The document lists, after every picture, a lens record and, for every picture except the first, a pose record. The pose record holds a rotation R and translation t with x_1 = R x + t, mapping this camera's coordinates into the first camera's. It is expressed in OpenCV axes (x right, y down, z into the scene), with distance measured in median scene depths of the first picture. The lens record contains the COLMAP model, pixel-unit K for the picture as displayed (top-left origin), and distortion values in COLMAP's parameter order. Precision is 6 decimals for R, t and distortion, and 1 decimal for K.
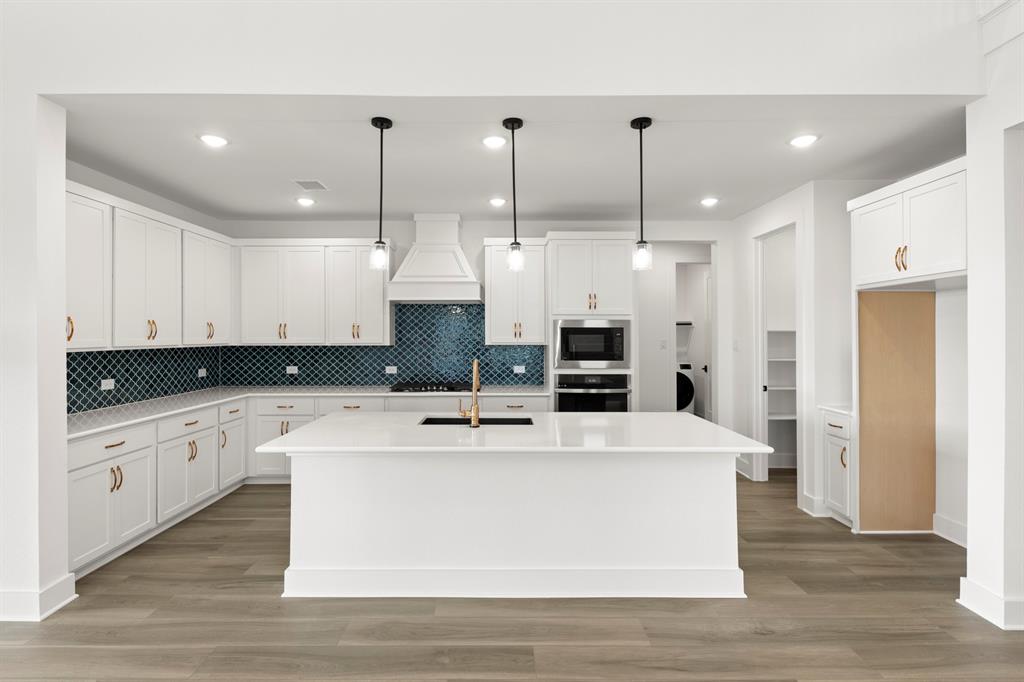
lens RADIAL K [[498.5, 0, 506.2], [0, 498.5, 335.5], [0, 0, 1]] dist [-0.002181, -0.001852]
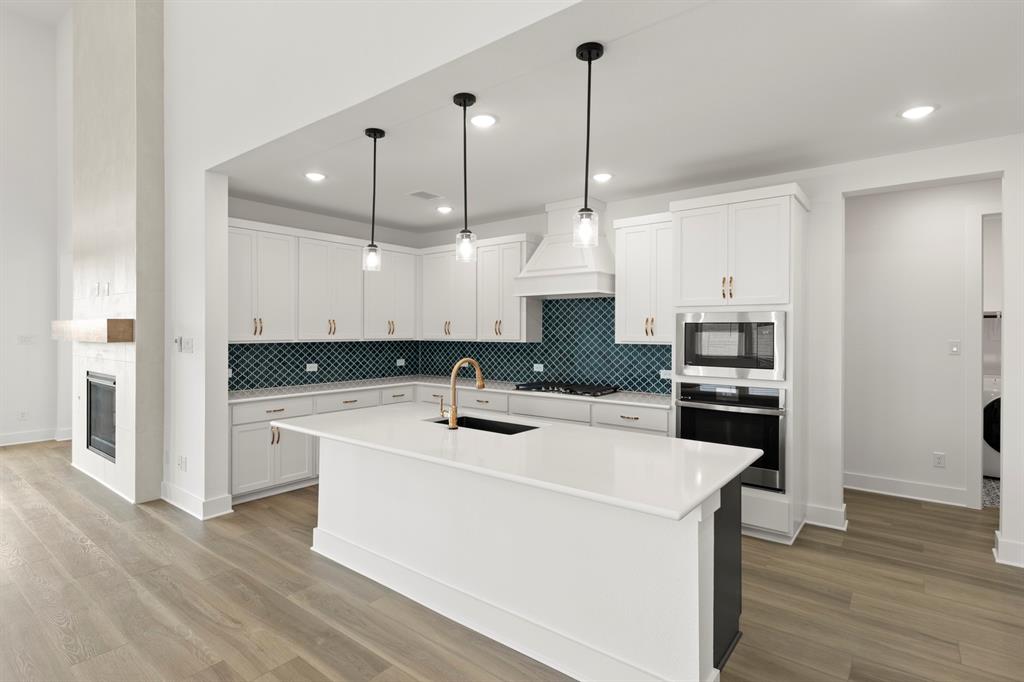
lens RADIAL K [[526.3, 0, 513.3], [0, 526.3, 335.9], [0, 0, 1]] dist [0.000795, 0.000178]
pose [[0.775081, 0.008794, -0.631801, 0.458538], [-0.004481, 0.999955, 0.008421, -0.001932], [0.631846, -0.003696, 0.775085, 0.205254]]
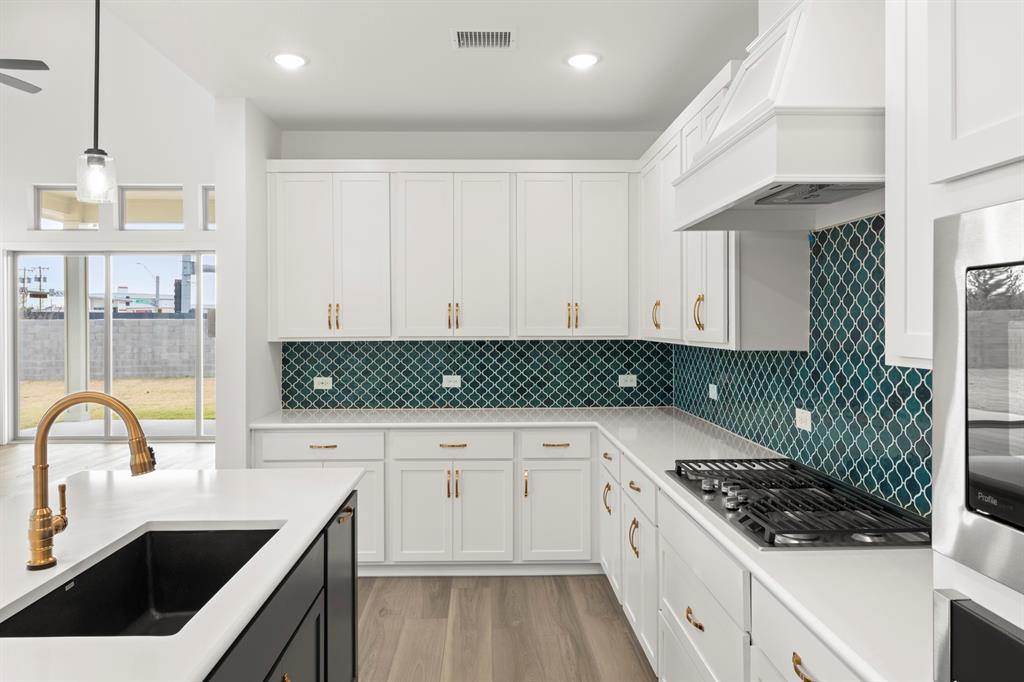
lens RADIAL K [[698.7, 0, 496.2], [0, 698.7, 325.4], [0, 0, 1]] dist [-0.002475, -0.001794]
pose [[-0.009356, 0.005560, -0.999941, 0.326639], [0.001829, 0.999983, 0.005543, -0.002149], [0.999955, -0.001777, -0.009366, 0.943641]]
